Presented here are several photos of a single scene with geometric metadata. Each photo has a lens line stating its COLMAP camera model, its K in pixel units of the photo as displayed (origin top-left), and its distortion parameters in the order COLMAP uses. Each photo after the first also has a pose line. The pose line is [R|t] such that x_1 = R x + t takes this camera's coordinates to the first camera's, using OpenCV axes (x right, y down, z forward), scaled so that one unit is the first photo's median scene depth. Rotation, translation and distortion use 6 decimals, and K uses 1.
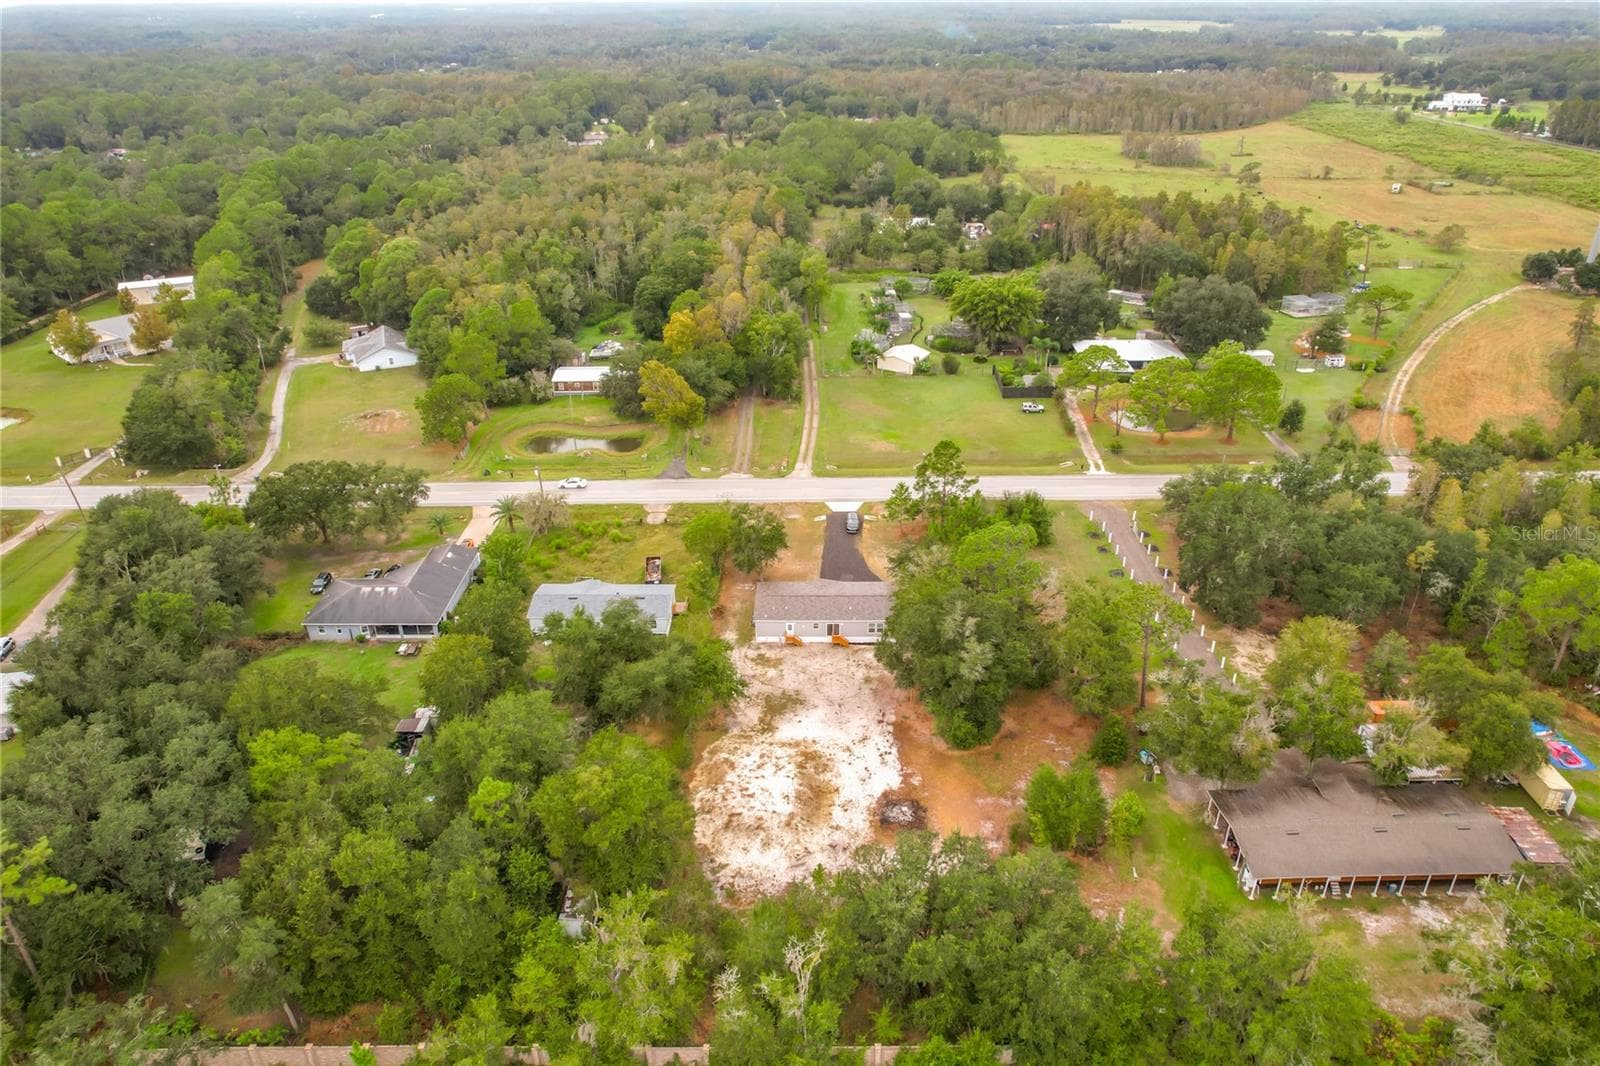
lens RADIAL K [[1017.6, 0, 811.6], [0, 1017.6, 526.0], [0, 0, 1]] dist [-0.073039, 0.069076]
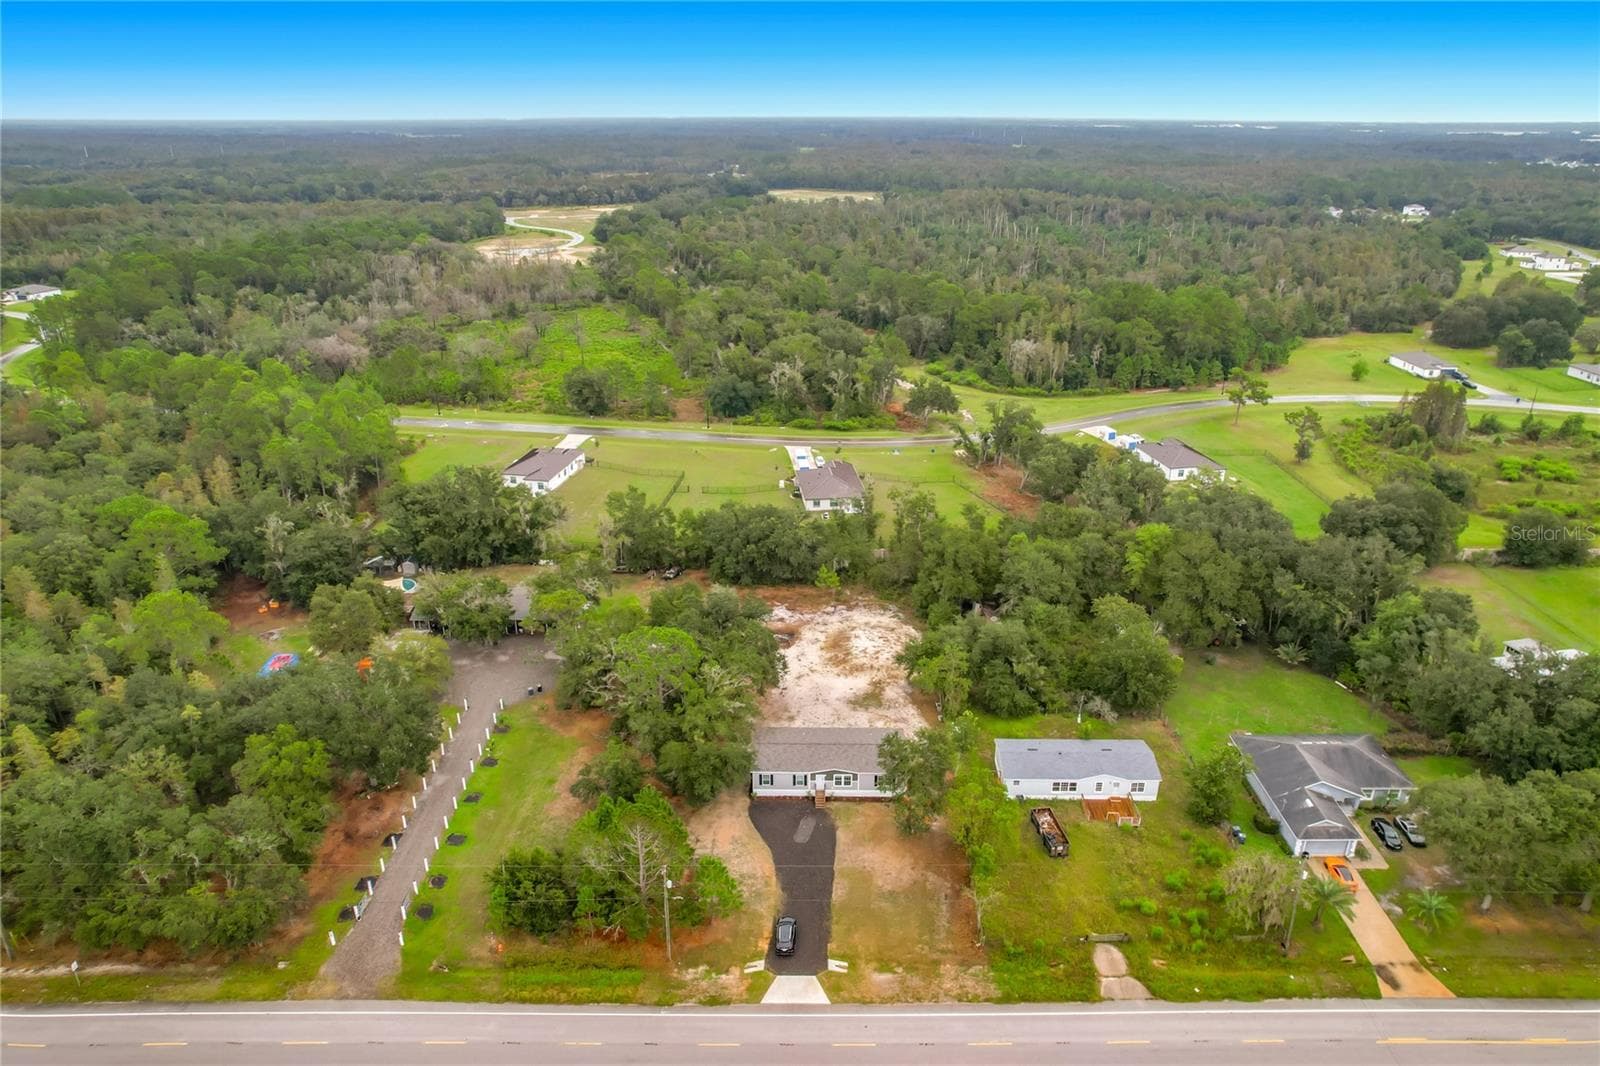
lens RADIAL K [[1017.6, 0, 803.4], [0, 1017.6, 530.7], [0, 0, 1]] dist [-0.073039, 0.069076]
pose [[-0.999893, 0.002701, 0.014401, 0.028696], [0.012919, 0.626160, 0.779588, -0.915202], [-0.006912, 0.779690, -0.626128, 1.686631]]
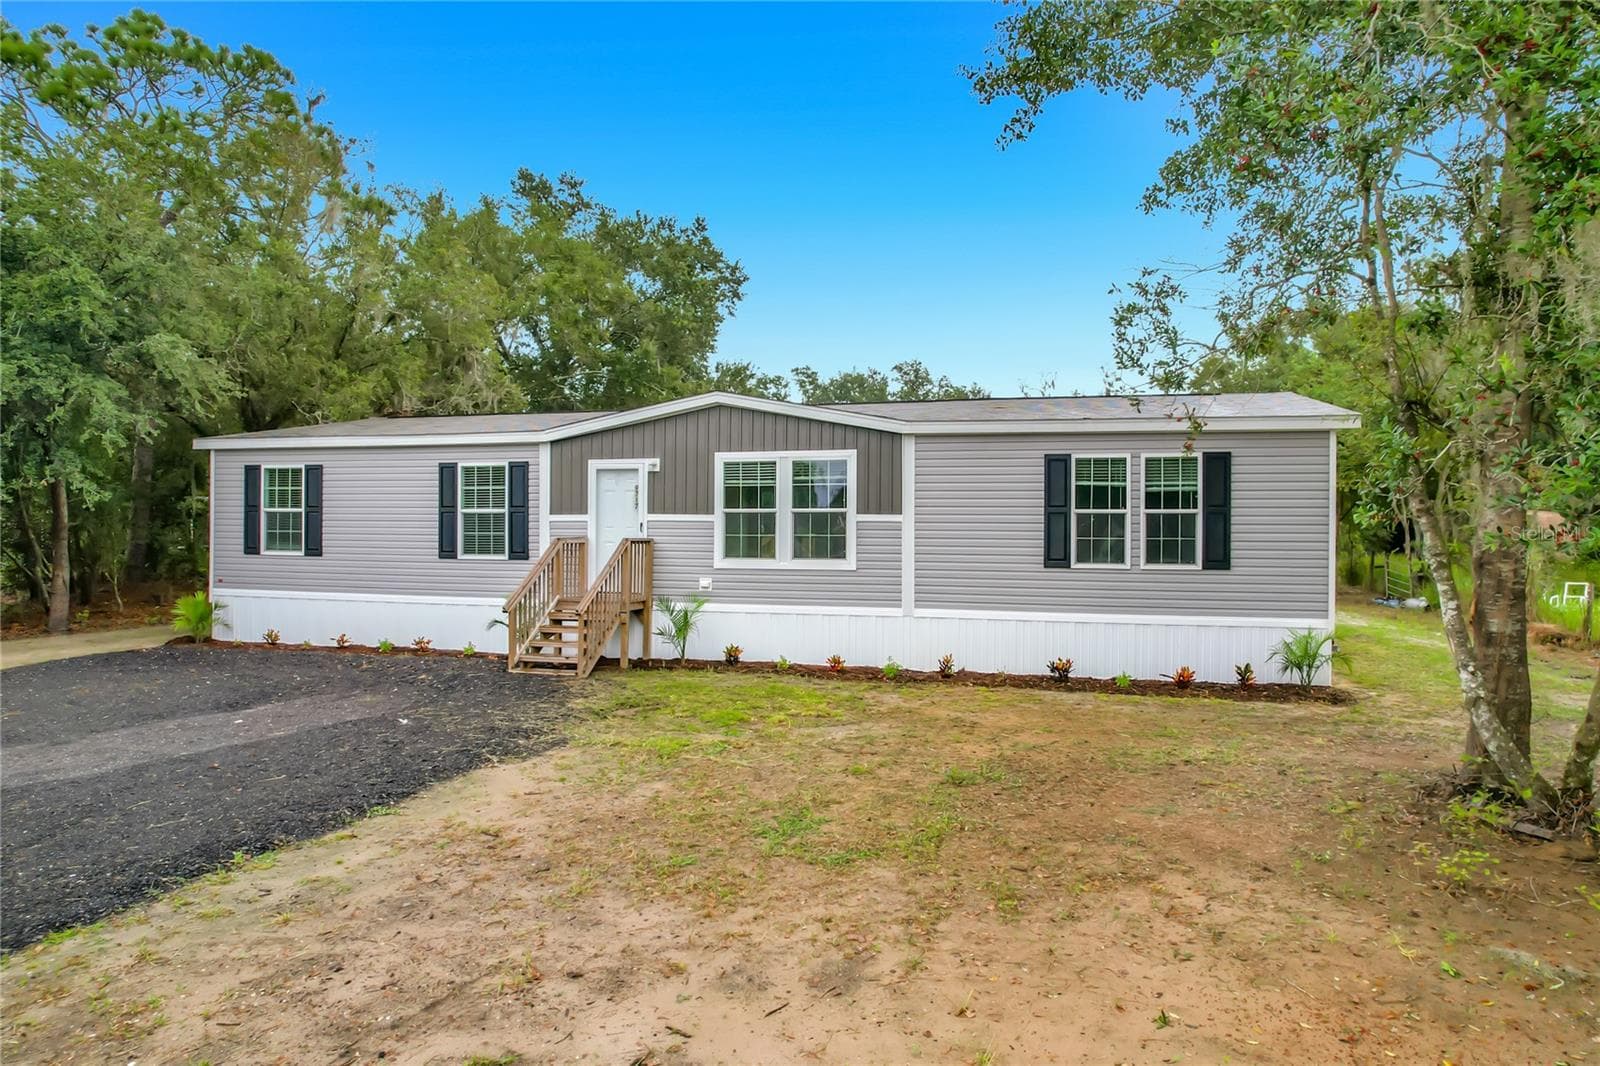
lens RADIAL K [[1017.6, 0, 812.1], [0, 1017.6, 532.9], [0, 0, 1]] dist [-0.073039, 0.069076]
pose [[-0.966239, 0.000240, 0.257647, -0.034286], [0.124192, 0.876591, 0.464935, 0.018896], [-0.225740, 0.481236, -0.847026, 1.338241]]
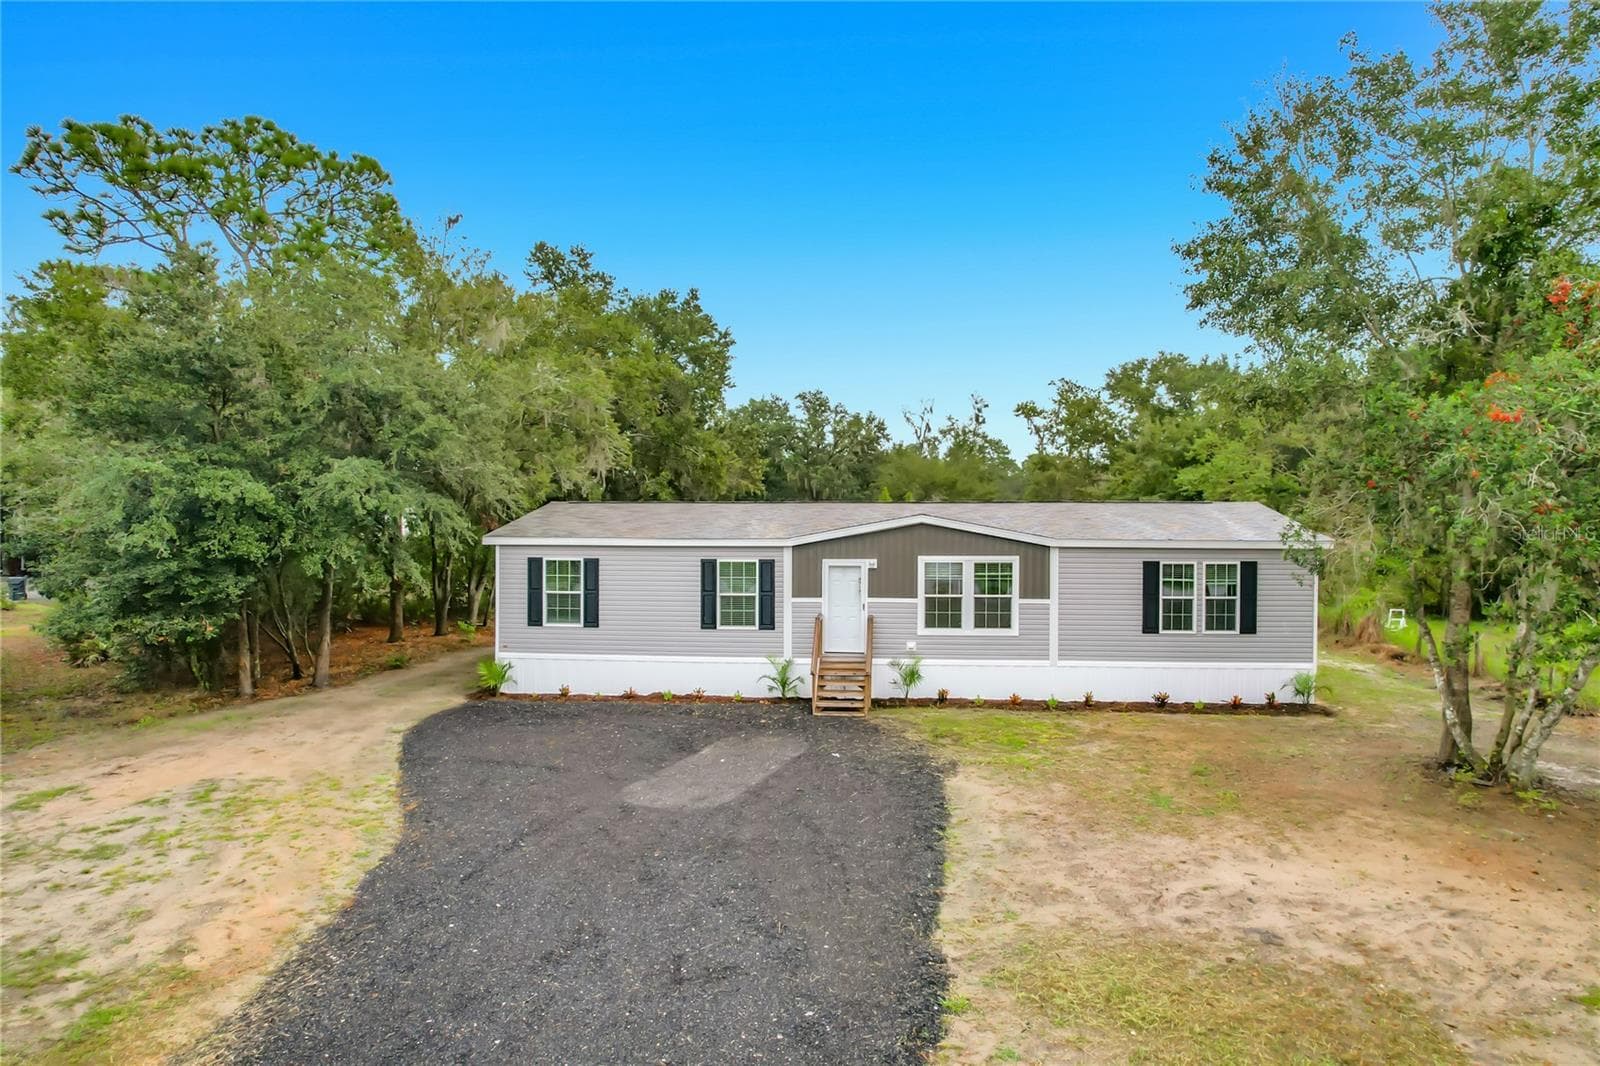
lens RADIAL K [[1017.6, 0, 807.0], [0, 1017.6, 538.1], [0, 0, 1]] dist [-0.073039, 0.069076]
pose [[-0.996671, 0.003448, 0.081457, 0.018407], [0.043355, 0.868542, 0.493715, -0.030436], [-0.069046, 0.495603, -0.865800, 1.391918]]
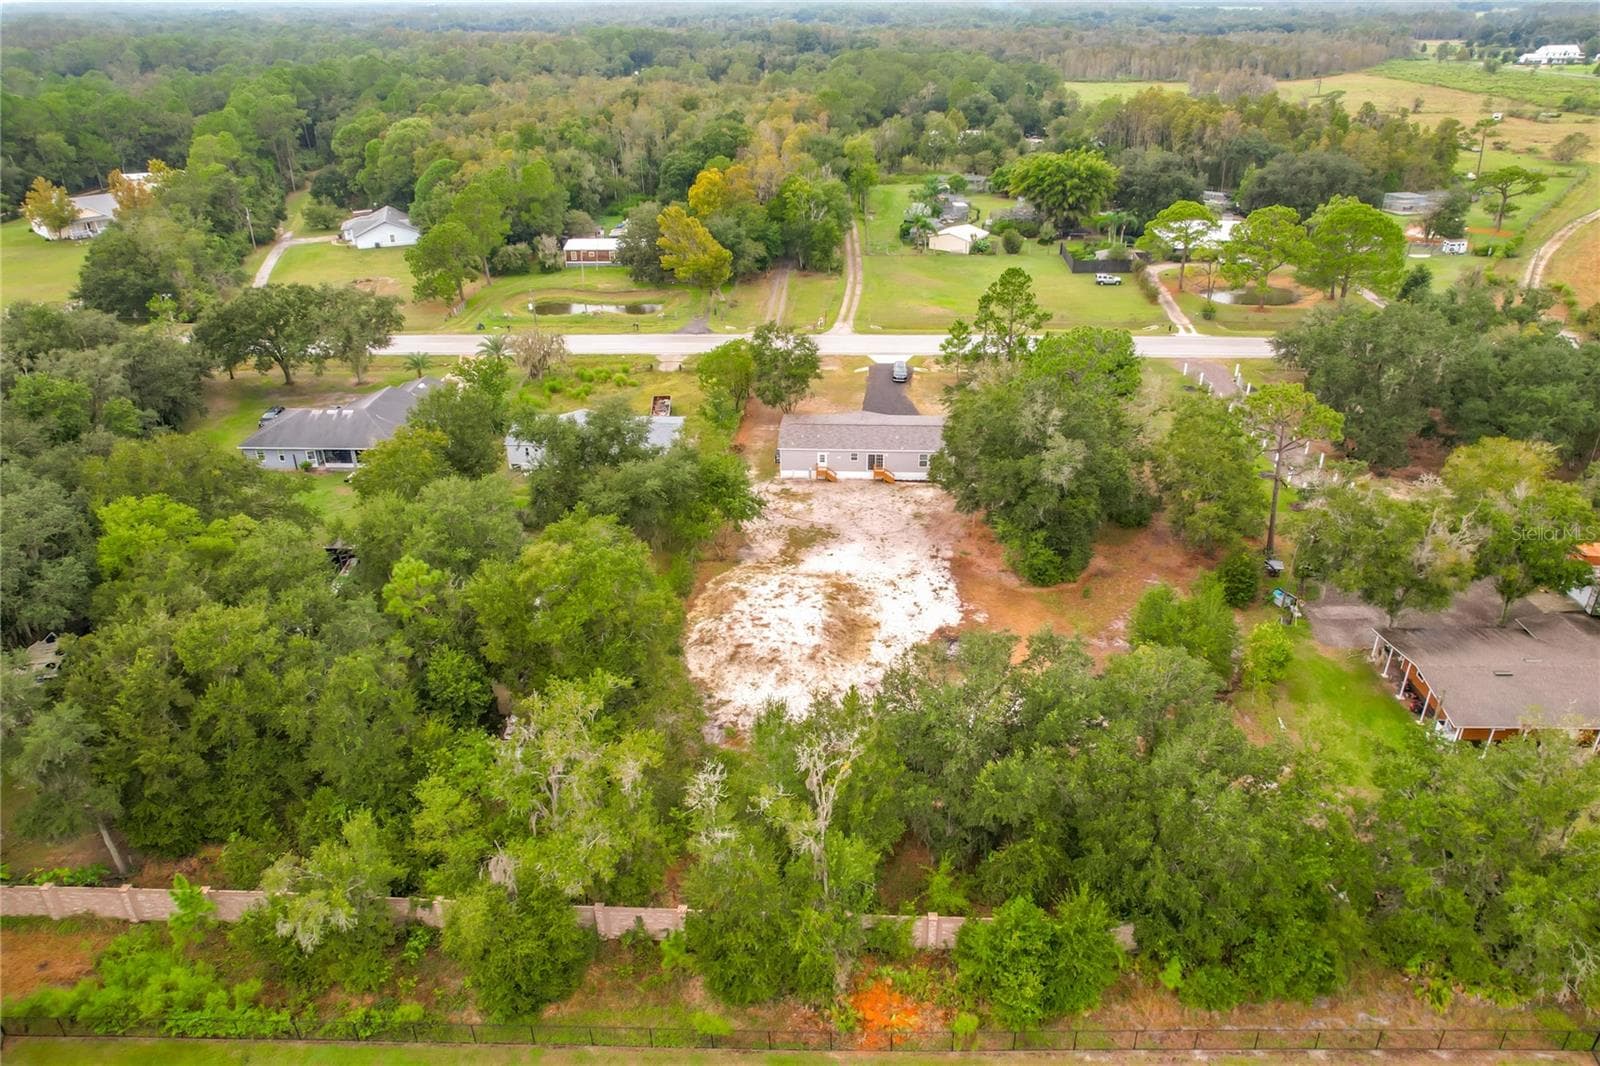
lens RADIAL K [[1017.6, 0, 811.8], [0, 1017.6, 524.7], [0, 0, 1]] dist [-0.073039, 0.069076]
pose [[0.999027, 0.019765, -0.039430, 0.004069], [-0.019855, 0.999801, -0.001890, 0.178885], [0.039385, 0.002671, 0.999221, 0.217751]]
